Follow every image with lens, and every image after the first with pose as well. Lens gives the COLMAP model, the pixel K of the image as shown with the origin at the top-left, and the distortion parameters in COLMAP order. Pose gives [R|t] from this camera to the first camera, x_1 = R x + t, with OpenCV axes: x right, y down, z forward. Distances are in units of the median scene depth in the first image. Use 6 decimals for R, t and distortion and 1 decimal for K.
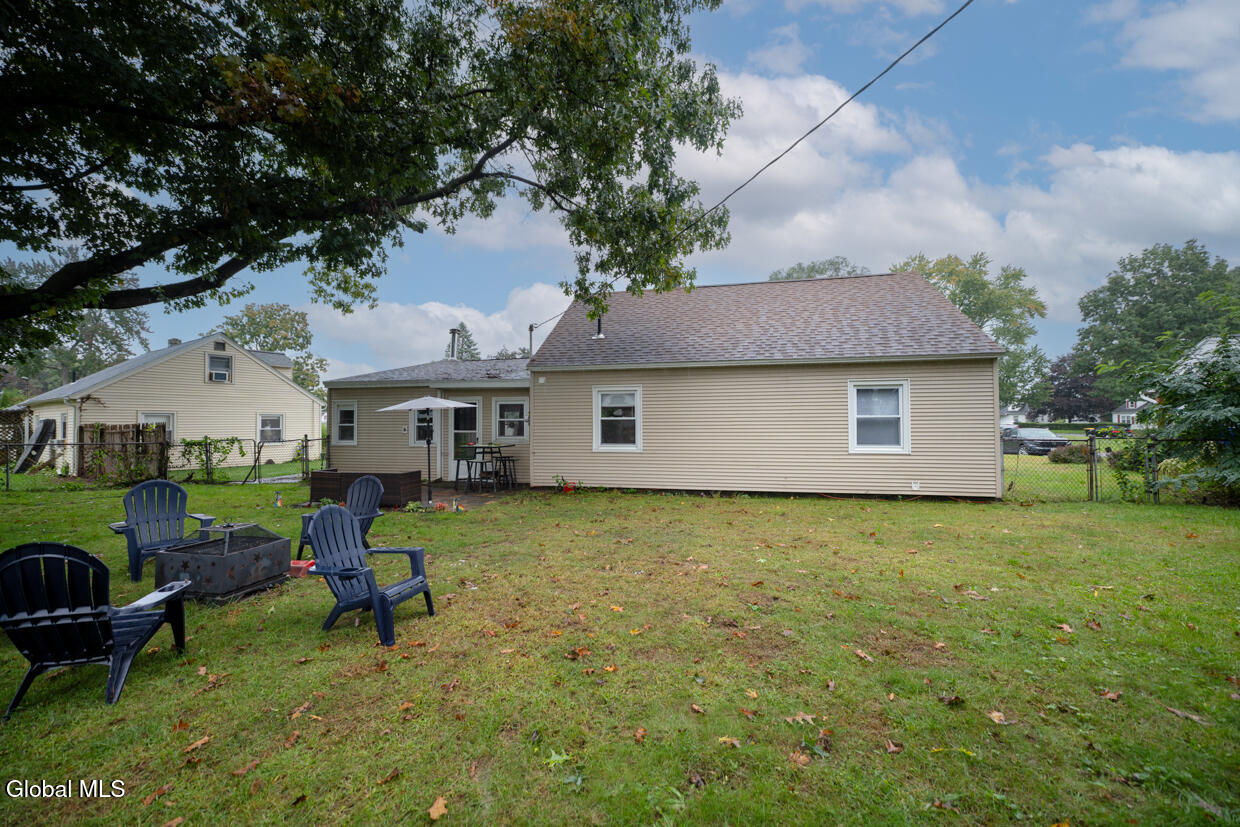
lens RADIAL K [[491.1, 0, 620.0], [0, 491.1, 413.5], [0, 0, 1]] dist [-0.000243, -0.000203]
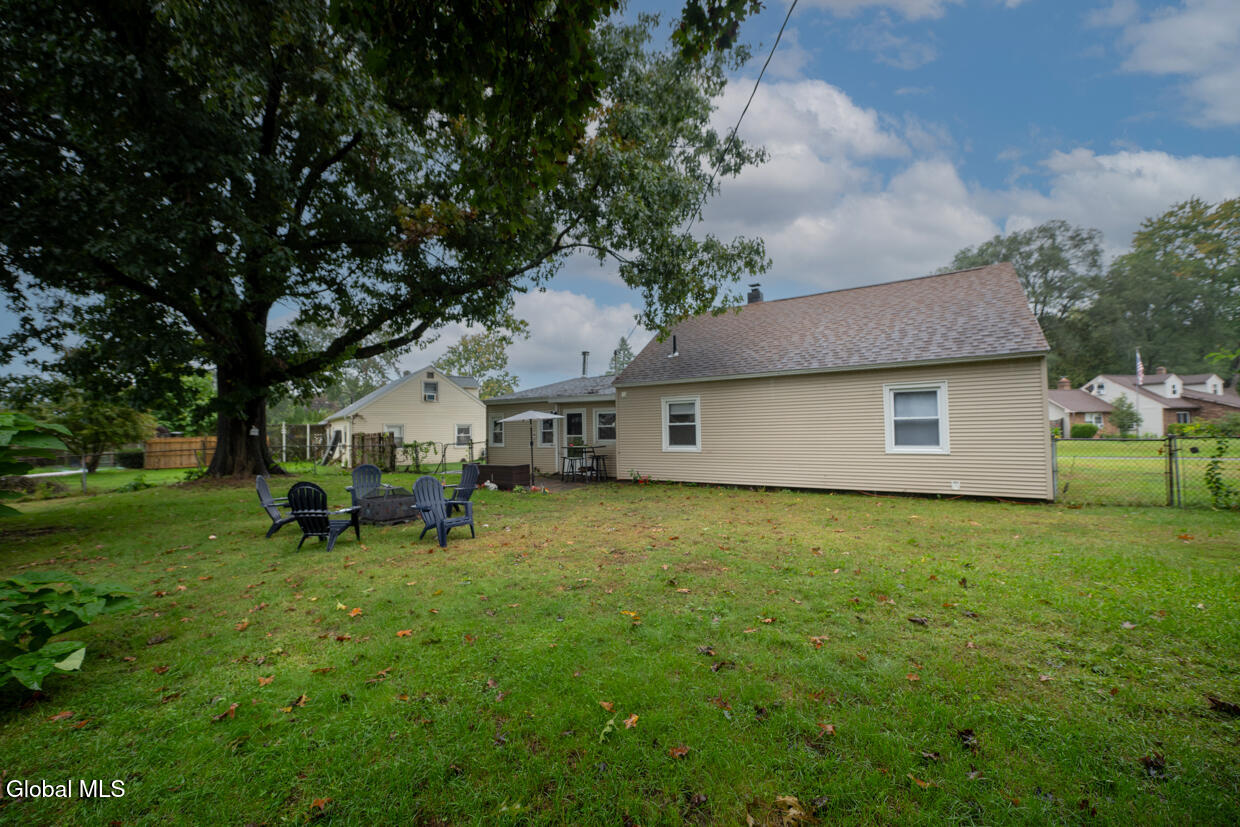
lens RADIAL K [[491.1, 0, 620.0], [0, 491.1, 413.5], [0, 0, 1]] dist [-0.000243, -0.000203]
pose [[0.937486, -0.023911, -0.347200, 0.270709], [0.020978, 0.999705, -0.012203, -0.003915], [0.347389, 0.004157, 0.937712, -0.177497]]
